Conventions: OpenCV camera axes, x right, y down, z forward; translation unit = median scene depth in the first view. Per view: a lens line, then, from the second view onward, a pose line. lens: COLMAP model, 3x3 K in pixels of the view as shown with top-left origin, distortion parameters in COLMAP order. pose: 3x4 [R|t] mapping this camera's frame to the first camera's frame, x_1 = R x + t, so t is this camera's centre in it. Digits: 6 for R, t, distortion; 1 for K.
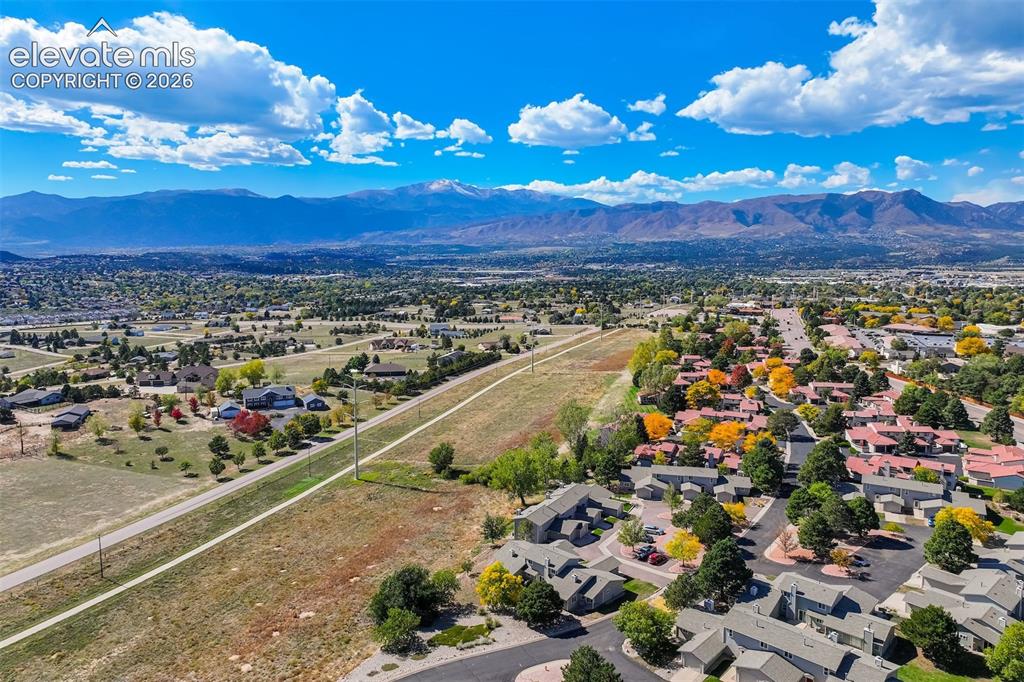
lens RADIAL K [[796.9, 0, 514.5], [0, 796.9, 283.7], [0, 0, 1]] dist [0.000803, 0.009428]
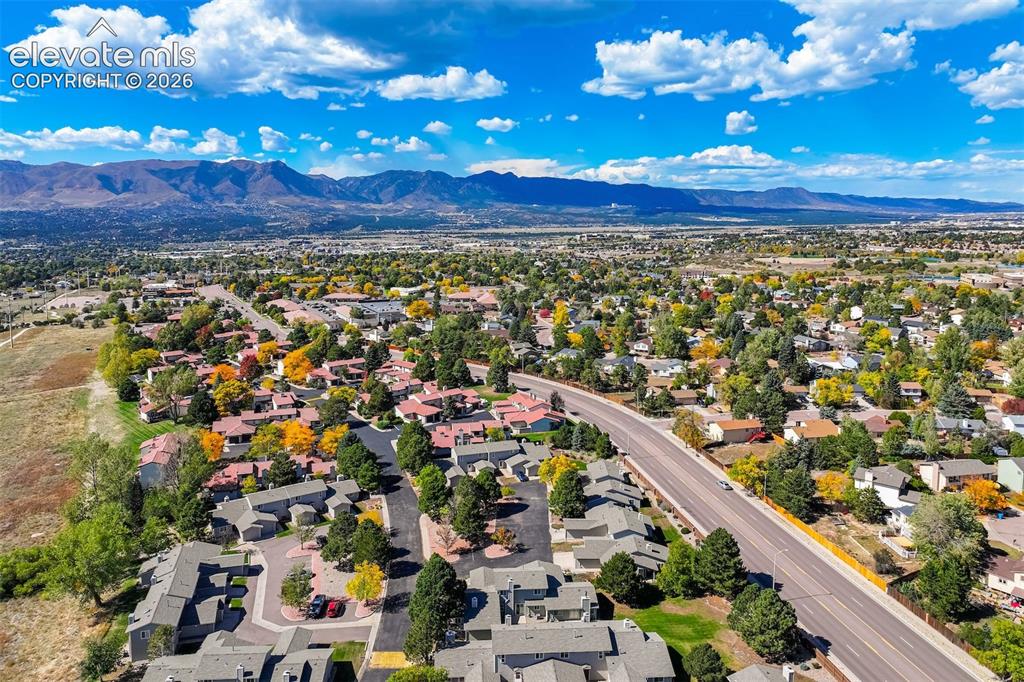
lens RADIAL K [[796.9, 0, 514.5], [0, 796.9, 283.7], [0, 0, 1]] dist [0.000803, 0.009428]
pose [[0.644217, -0.068209, 0.761795, -0.095583], [0.039112, 0.997650, 0.056251, -0.006753], [-0.763842, -0.006442, 0.645371, 0.110647]]
